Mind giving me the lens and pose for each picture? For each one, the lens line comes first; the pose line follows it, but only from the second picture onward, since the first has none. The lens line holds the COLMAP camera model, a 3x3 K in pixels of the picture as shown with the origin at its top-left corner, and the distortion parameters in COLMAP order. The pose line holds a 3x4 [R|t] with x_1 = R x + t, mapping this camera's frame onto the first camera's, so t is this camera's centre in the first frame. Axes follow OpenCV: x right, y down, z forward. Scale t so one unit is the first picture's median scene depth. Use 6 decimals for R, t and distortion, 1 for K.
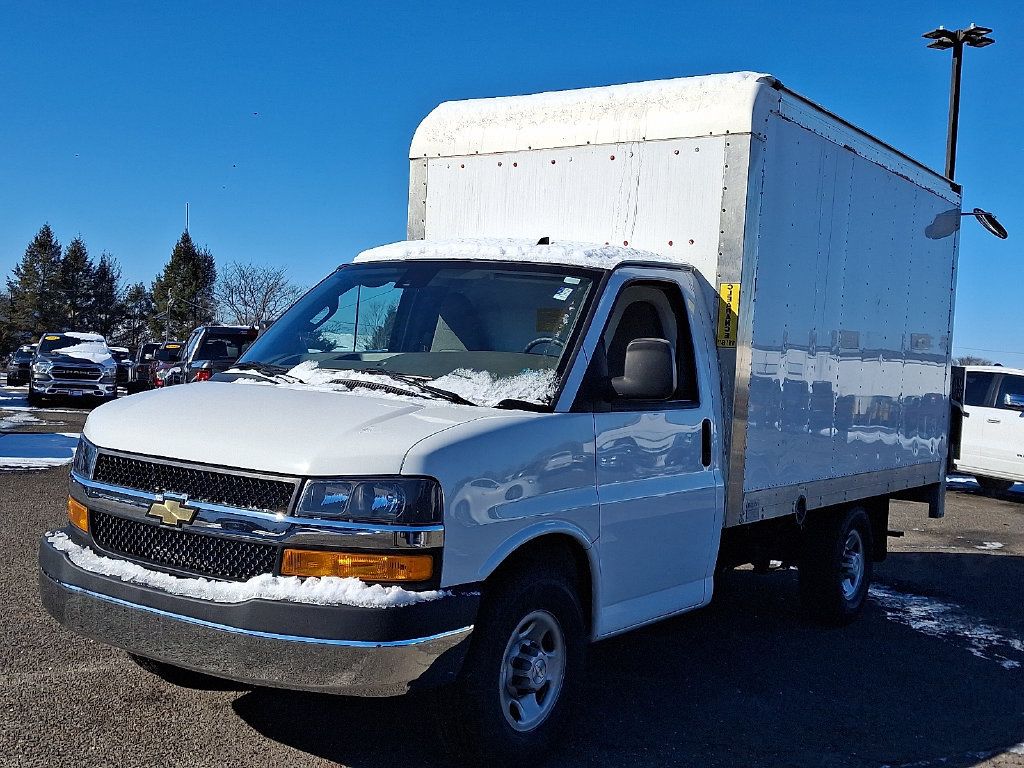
lens RADIAL K [[1173.4, 0, 509.2], [0, 1173.4, 390.2], [0, 0, 1]] dist [0.125285, 0.000000]
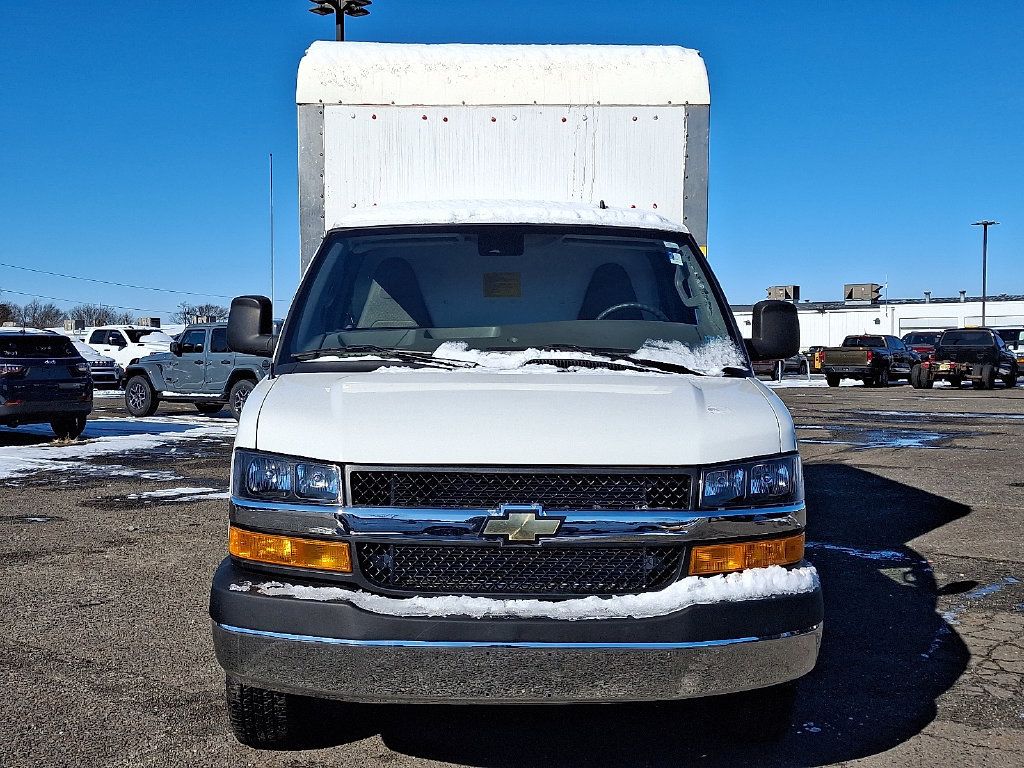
lens RADIAL K [[1173.4, 0, 506.5], [0, 1173.4, 375.2], [0, 0, 1]] dist [0.125285, 0.000000]
pose [[0.805288, -0.070225, 0.588711, -0.657432], [0.056392, 0.997531, 0.041854, -0.034034], [-0.590196, -0.000506, 0.807260, 0.281126]]
